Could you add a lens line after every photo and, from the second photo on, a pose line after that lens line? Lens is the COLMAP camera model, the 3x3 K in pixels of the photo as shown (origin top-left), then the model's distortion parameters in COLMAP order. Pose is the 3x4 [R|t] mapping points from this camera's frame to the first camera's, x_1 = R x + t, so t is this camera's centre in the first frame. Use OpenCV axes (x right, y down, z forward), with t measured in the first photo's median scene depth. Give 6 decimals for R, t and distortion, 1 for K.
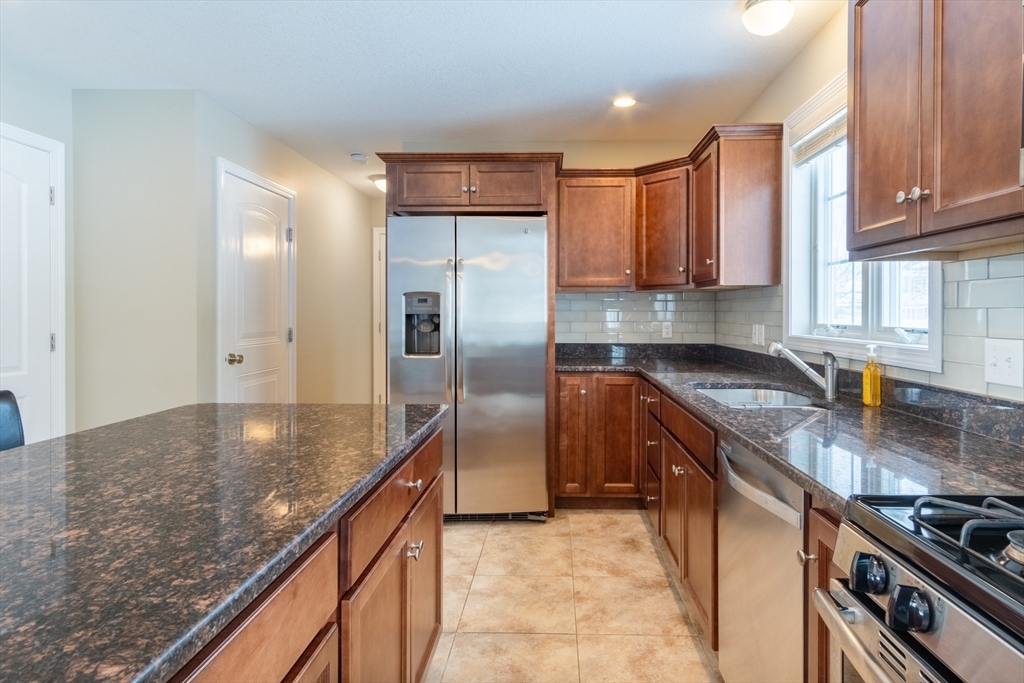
lens RADIAL K [[551.1, 0, 544.0], [0, 551.1, 319.1], [0, 0, 1]] dist [0.003415, 0.000329]
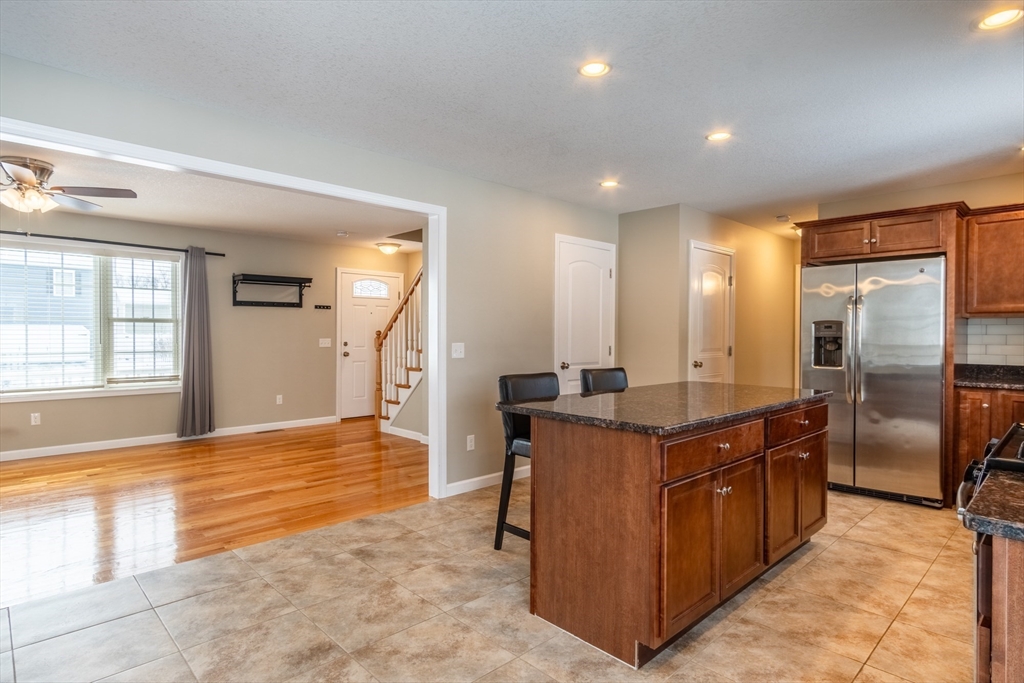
lens RADIAL K [[554.3, 0, 515.3], [0, 554.3, 338.3], [0, 0, 1]] dist [0.009926, 0.001065]
pose [[0.712108, 0.008069, -0.702023, 0.191892], [-0.010188, 0.999947, 0.001159, 0.000857], [0.701996, 0.006327, 0.712153, -0.521063]]
